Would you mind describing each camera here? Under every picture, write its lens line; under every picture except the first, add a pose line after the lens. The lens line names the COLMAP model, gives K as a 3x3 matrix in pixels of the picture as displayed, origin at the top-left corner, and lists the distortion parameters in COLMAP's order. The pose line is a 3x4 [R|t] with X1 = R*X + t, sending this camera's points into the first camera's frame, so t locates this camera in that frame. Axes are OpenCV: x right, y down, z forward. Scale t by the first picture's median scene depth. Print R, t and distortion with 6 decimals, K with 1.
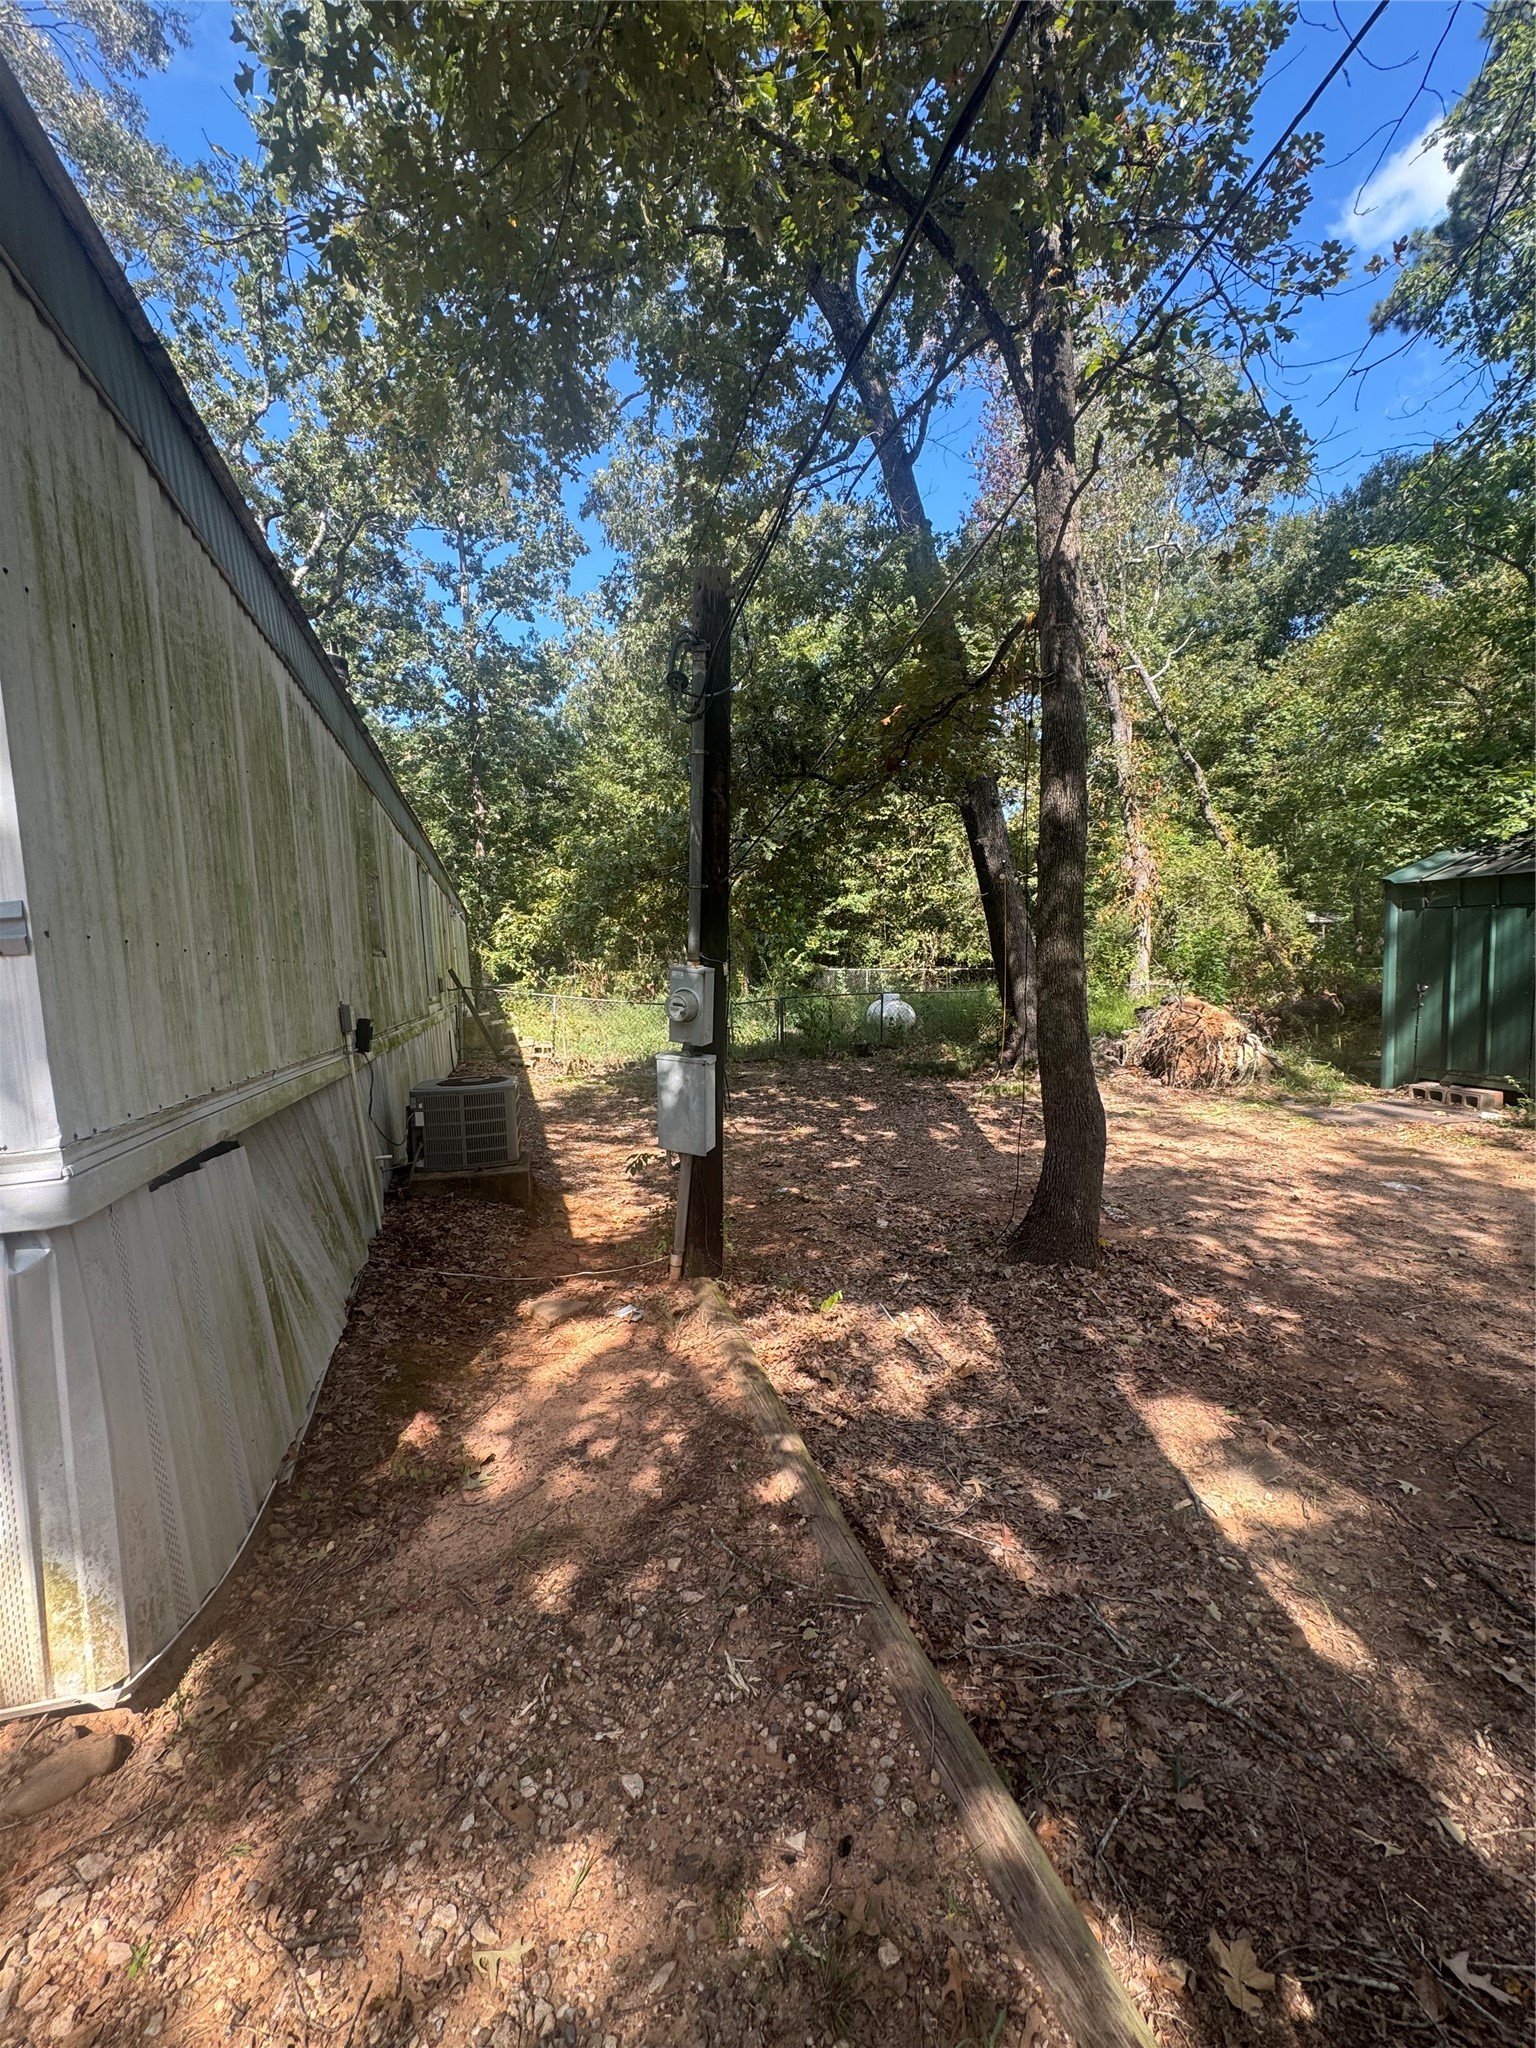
lens RADIAL K [[825.4, 0, 775.6], [0, 825.4, 1020.9], [0, 0, 1]] dist [0.004080, -0.000842]
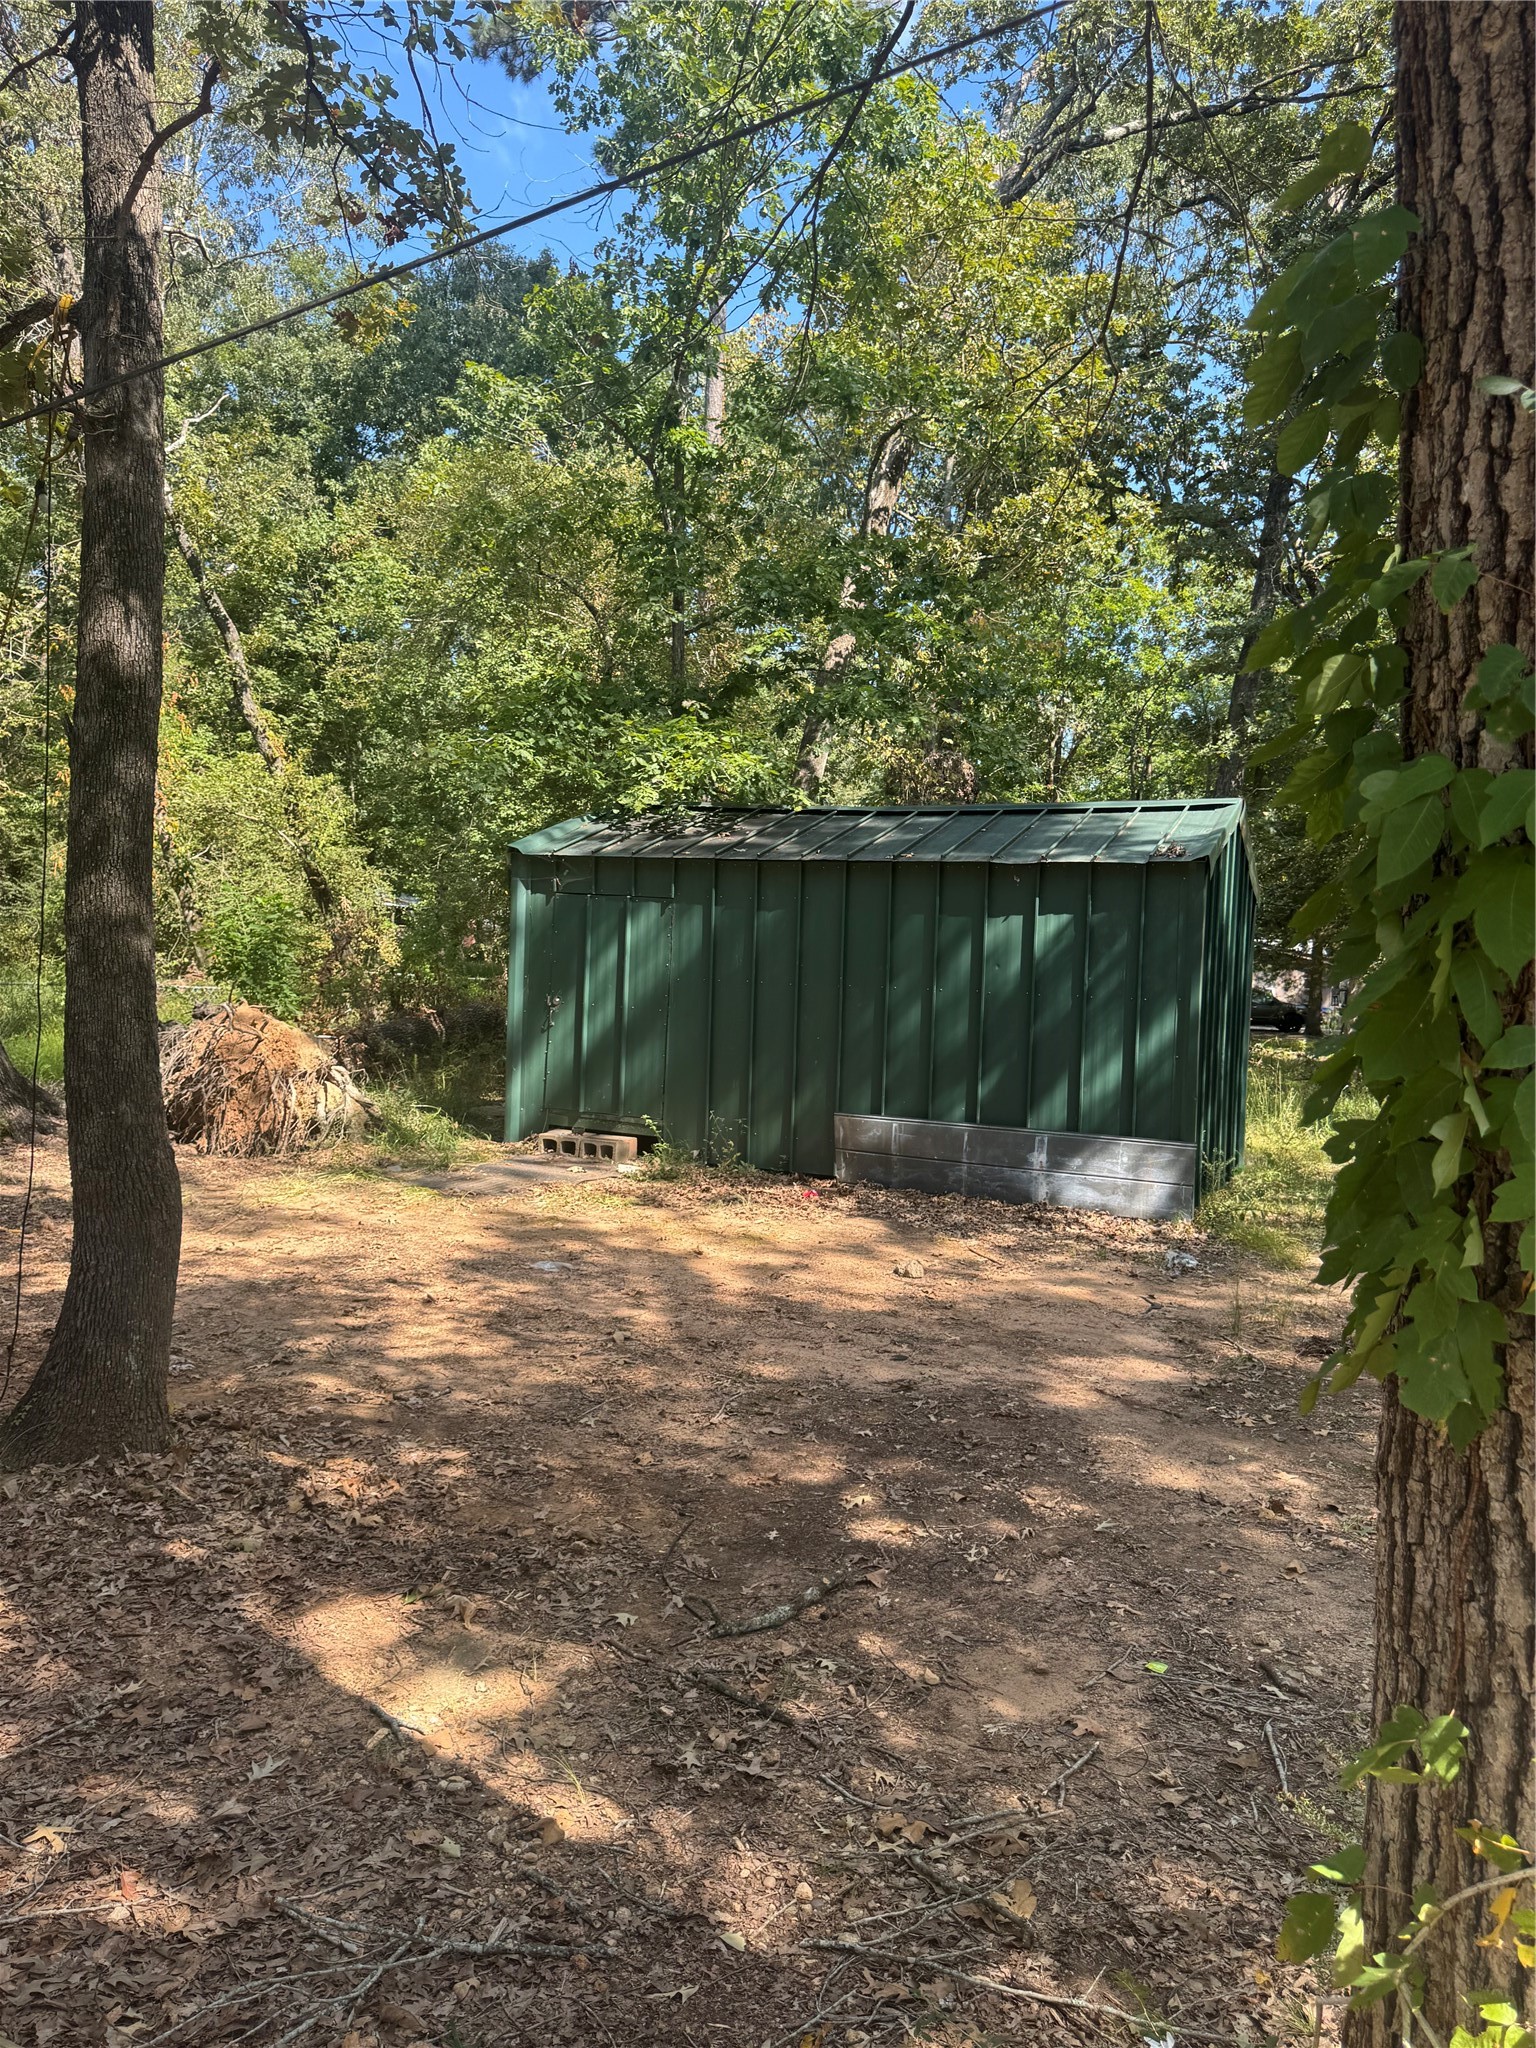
lens RADIAL K [[1498.7, 0, 767.2], [0, 1498.7, 1025.3], [0, 0, 1]] dist [0.064674, -0.057994]
pose [[0.664421, 0.021685, 0.747044, -0.100144], [-0.003504, 0.999658, -0.025901, 0.018782], [-0.747350, 0.014591, 0.664270, -0.024380]]
